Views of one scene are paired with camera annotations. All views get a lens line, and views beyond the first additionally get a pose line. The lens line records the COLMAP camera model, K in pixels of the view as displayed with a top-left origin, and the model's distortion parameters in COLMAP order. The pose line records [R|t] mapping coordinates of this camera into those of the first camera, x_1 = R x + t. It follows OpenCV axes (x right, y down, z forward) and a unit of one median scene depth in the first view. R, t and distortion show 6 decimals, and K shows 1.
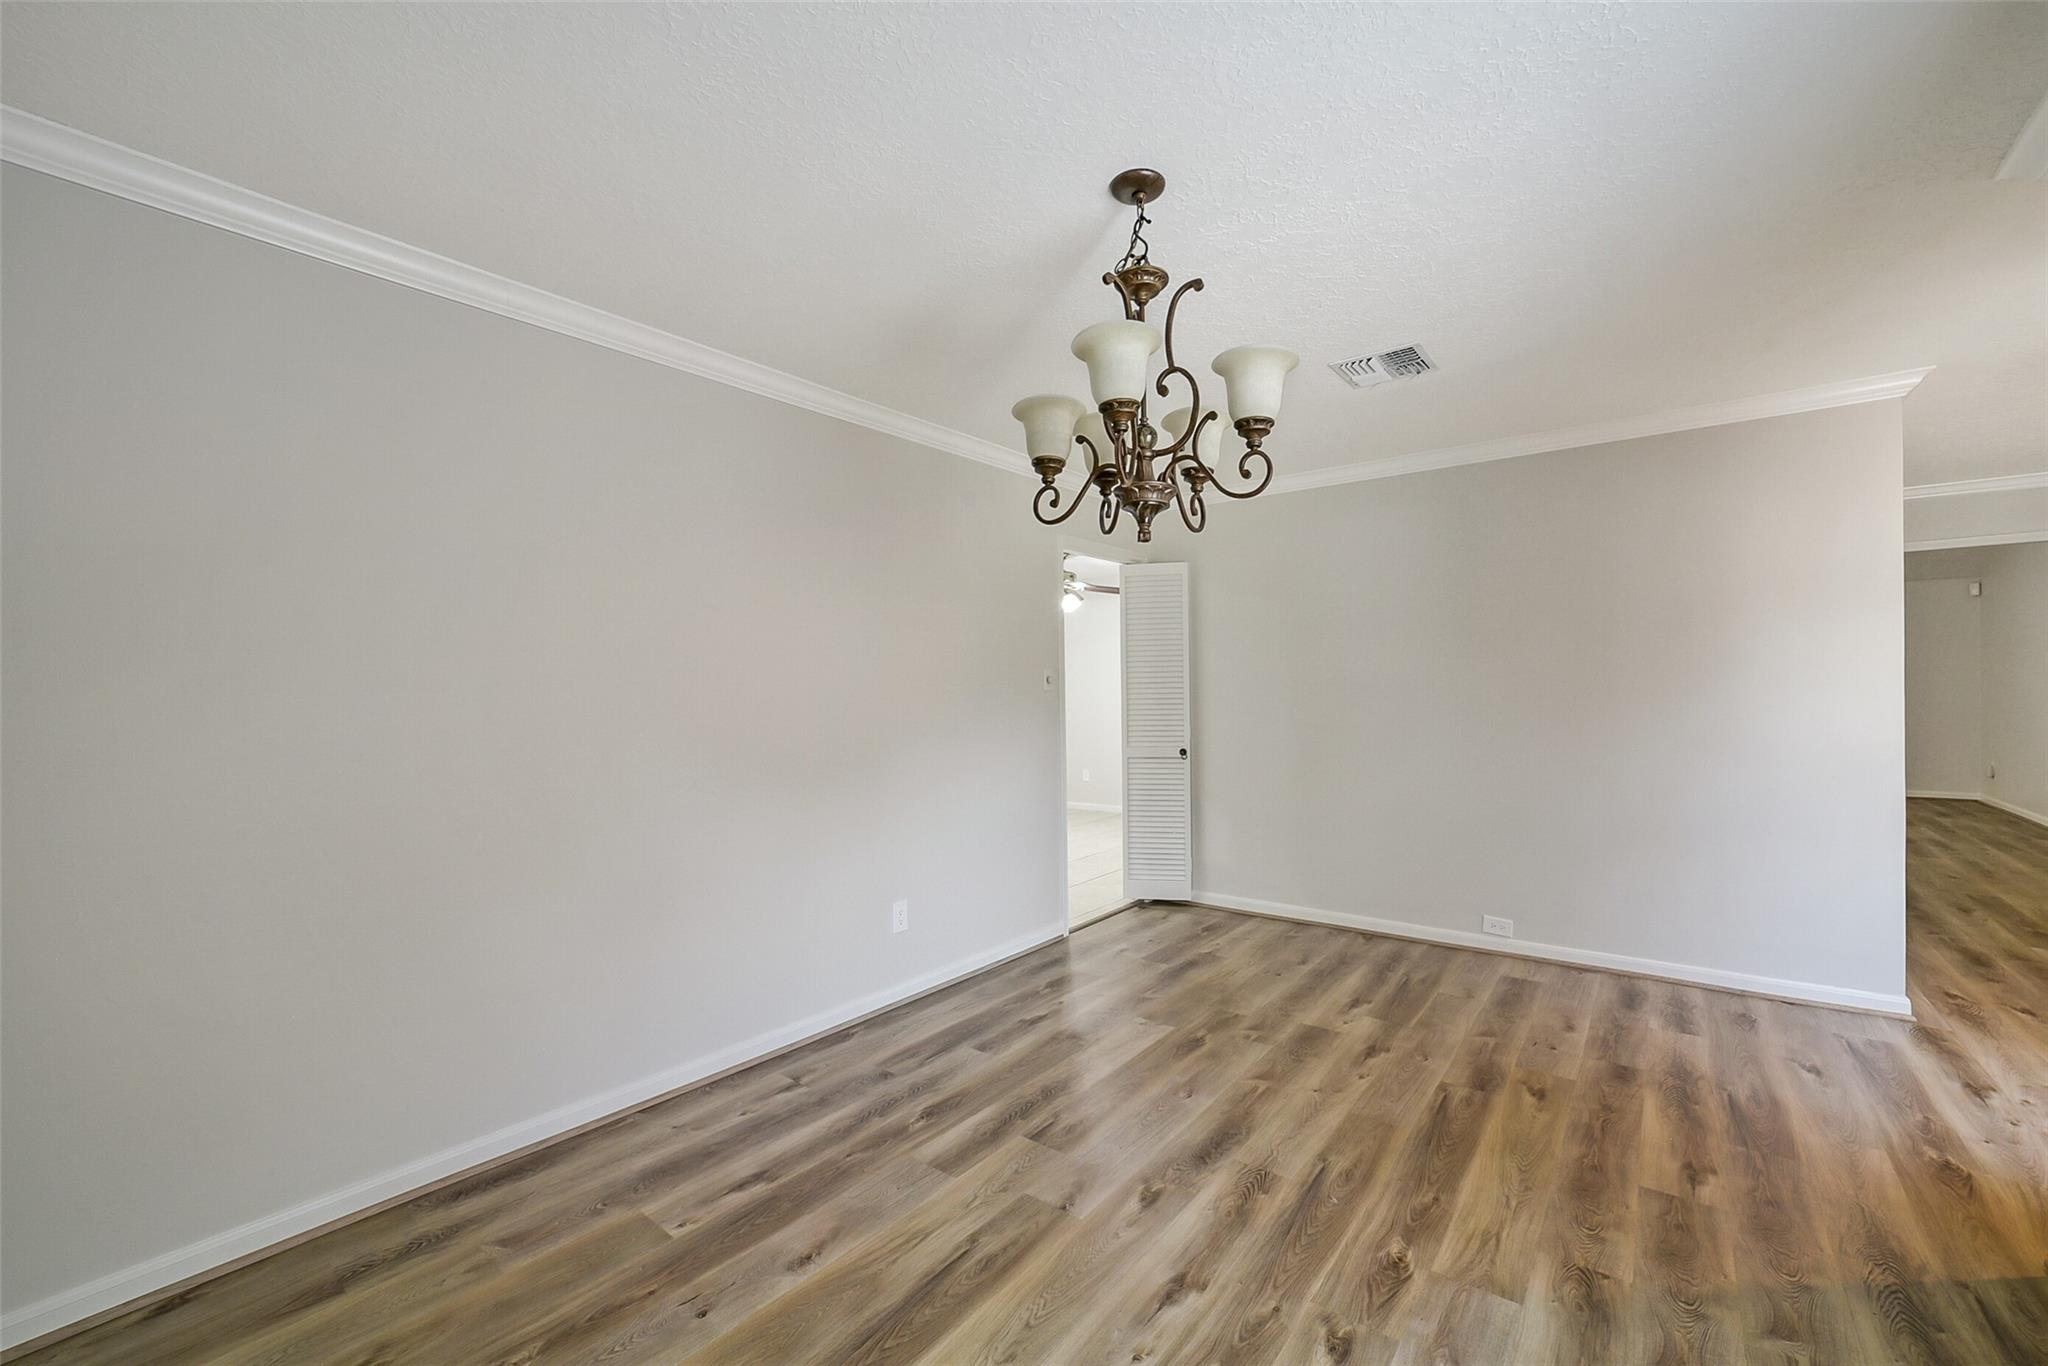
lens RADIAL K [[805.7, 0, 1027.2], [0, 805.7, 677.8], [0, 0, 1]] dist [-0.026106, 0.006407]
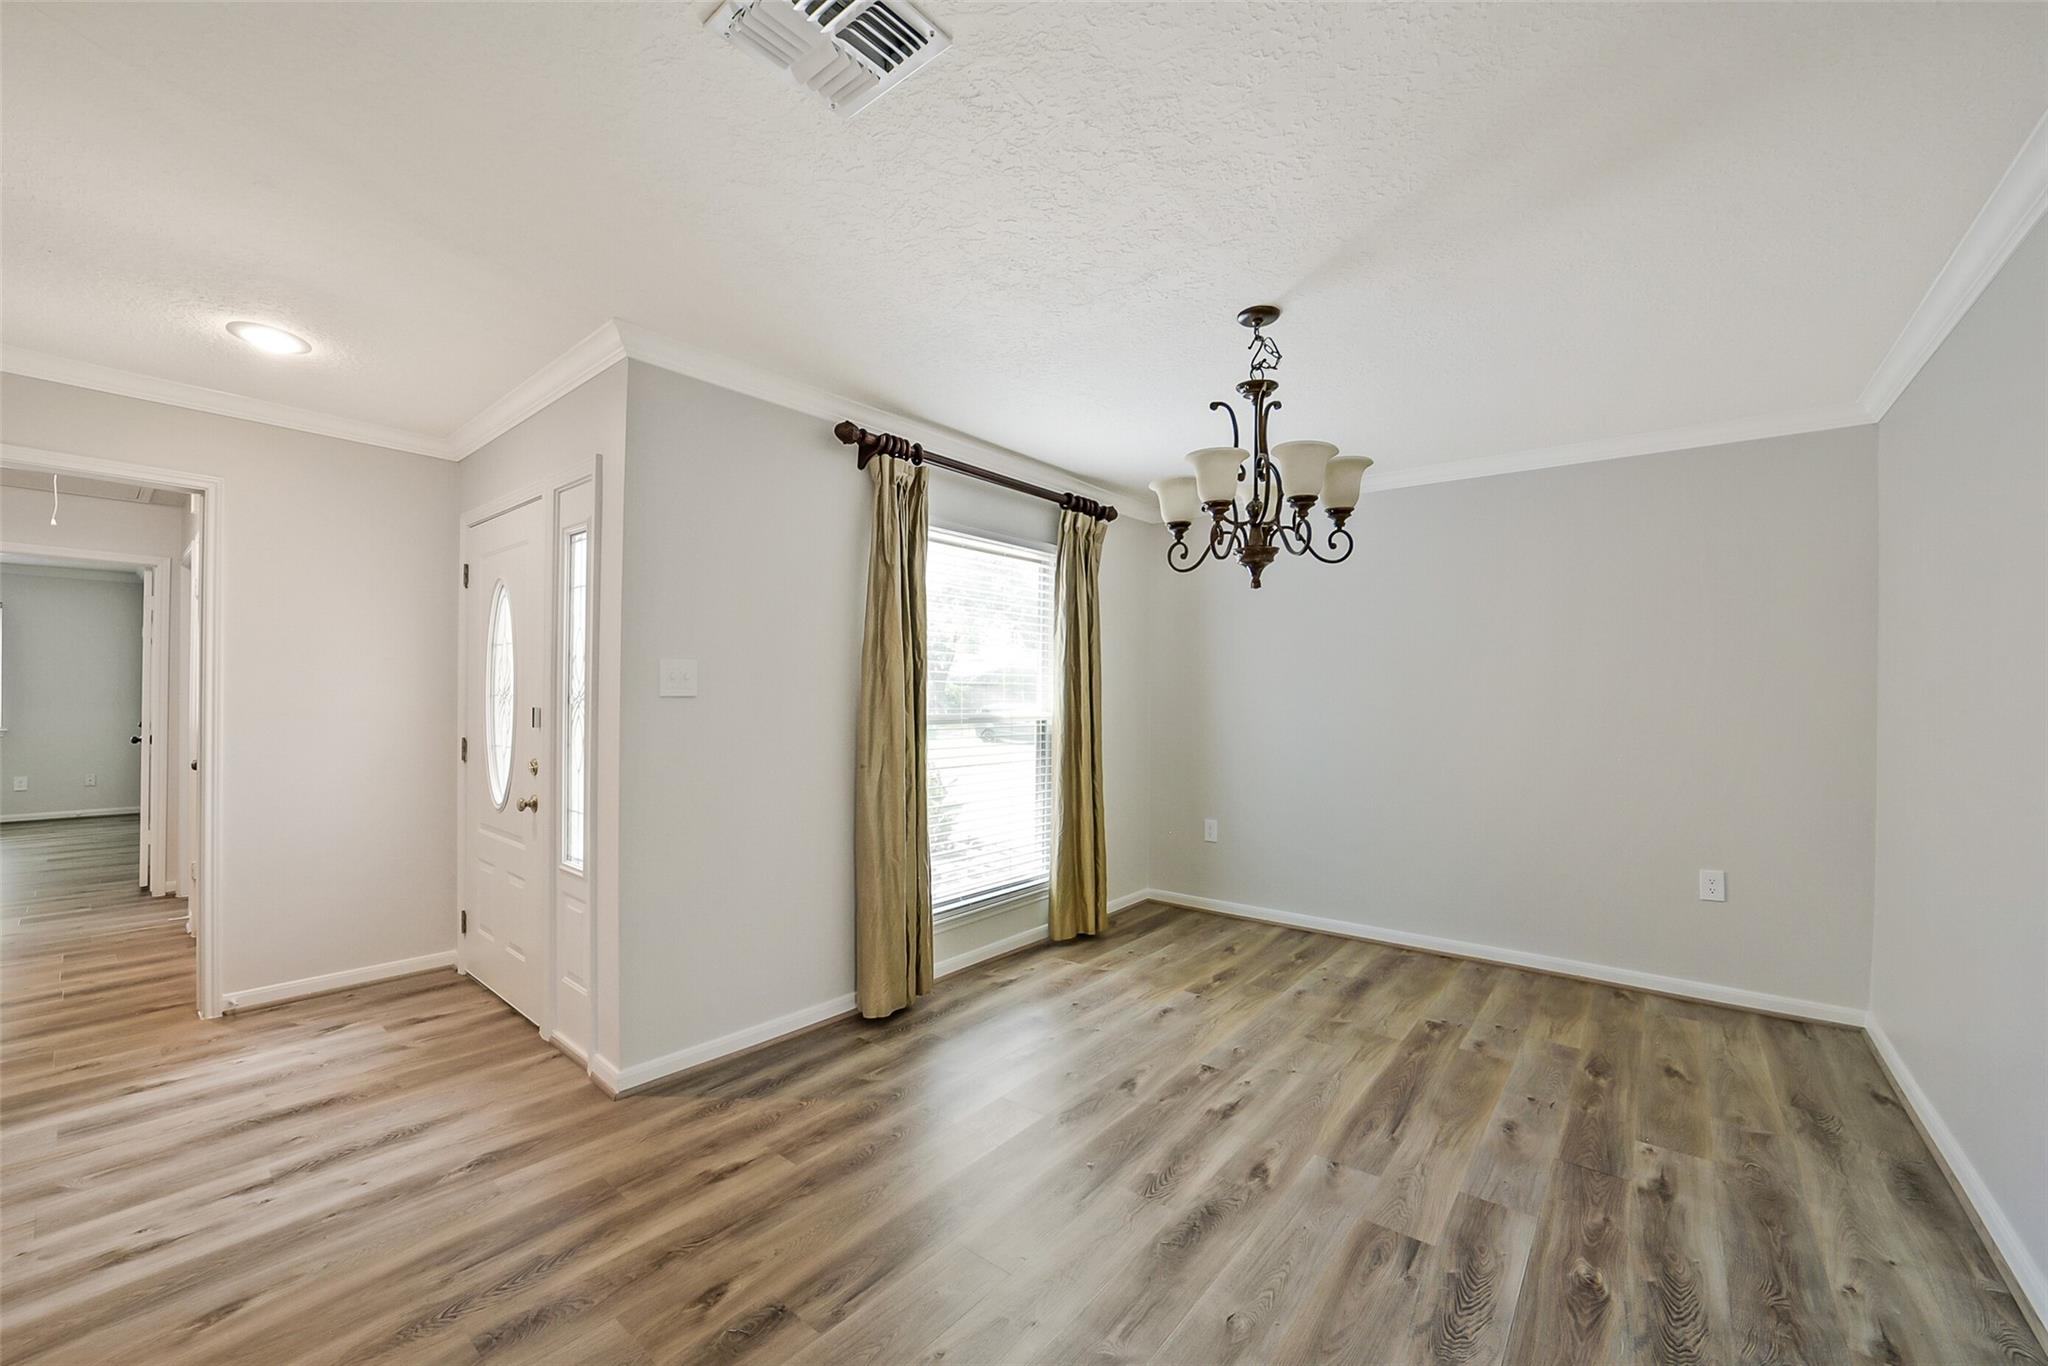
lens RADIAL K [[805.7, 0, 1027.2], [0, 805.7, 677.8], [0, 0, 1]] dist [-0.026106, 0.006407]
pose [[-0.999968, 0.001834, 0.007725, 0.456872], [0.001553, 0.999346, -0.036140, 0.027305], [-0.007786, -0.036127, -0.999317, 2.099908]]
